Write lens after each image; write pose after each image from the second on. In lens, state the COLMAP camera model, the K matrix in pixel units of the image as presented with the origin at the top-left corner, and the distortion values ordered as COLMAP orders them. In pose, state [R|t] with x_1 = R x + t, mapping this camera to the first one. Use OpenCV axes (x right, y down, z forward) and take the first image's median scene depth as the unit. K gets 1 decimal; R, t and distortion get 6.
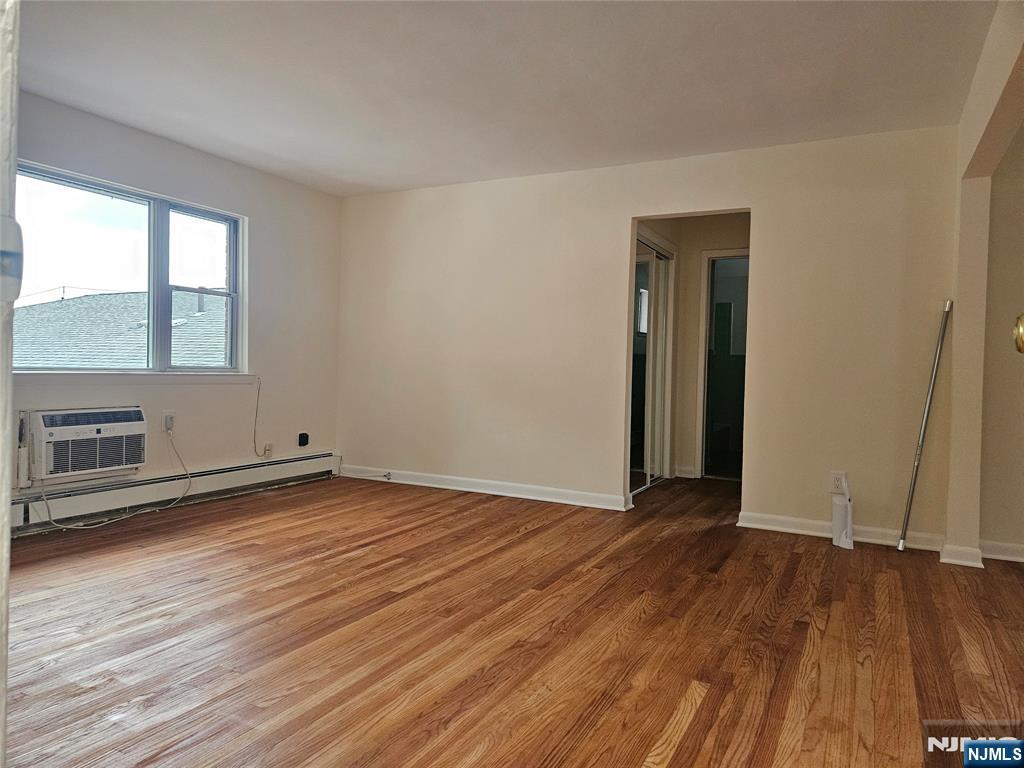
lens RADIAL K [[689.8, 0, 506.5], [0, 689.8, 381.5], [0, 0, 1]] dist [0.045205, -0.015796]
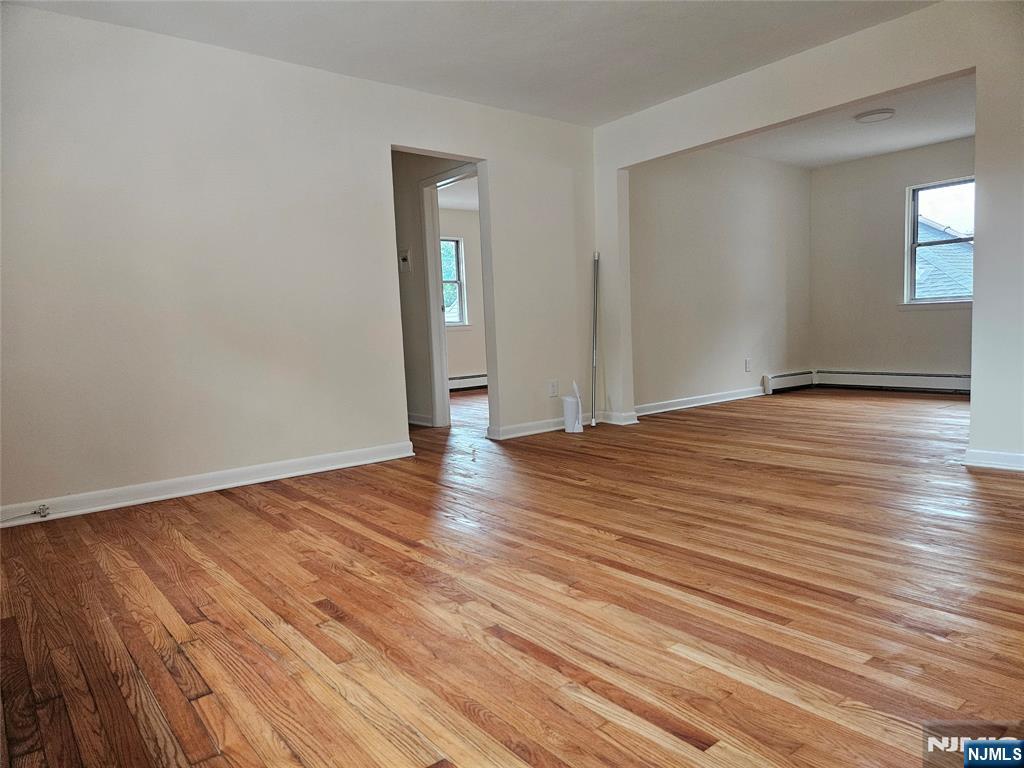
lens RADIAL K [[689.8, 0, 506.1], [0, 689.8, 382.3], [0, 0, 1]] dist [0.045205, -0.015796]
pose [[0.405611, -0.117719, 0.906433, -0.990301], [0.075066, 0.992612, 0.095321, 0.004195], [-0.910958, 0.029379, 0.411451, 0.739425]]
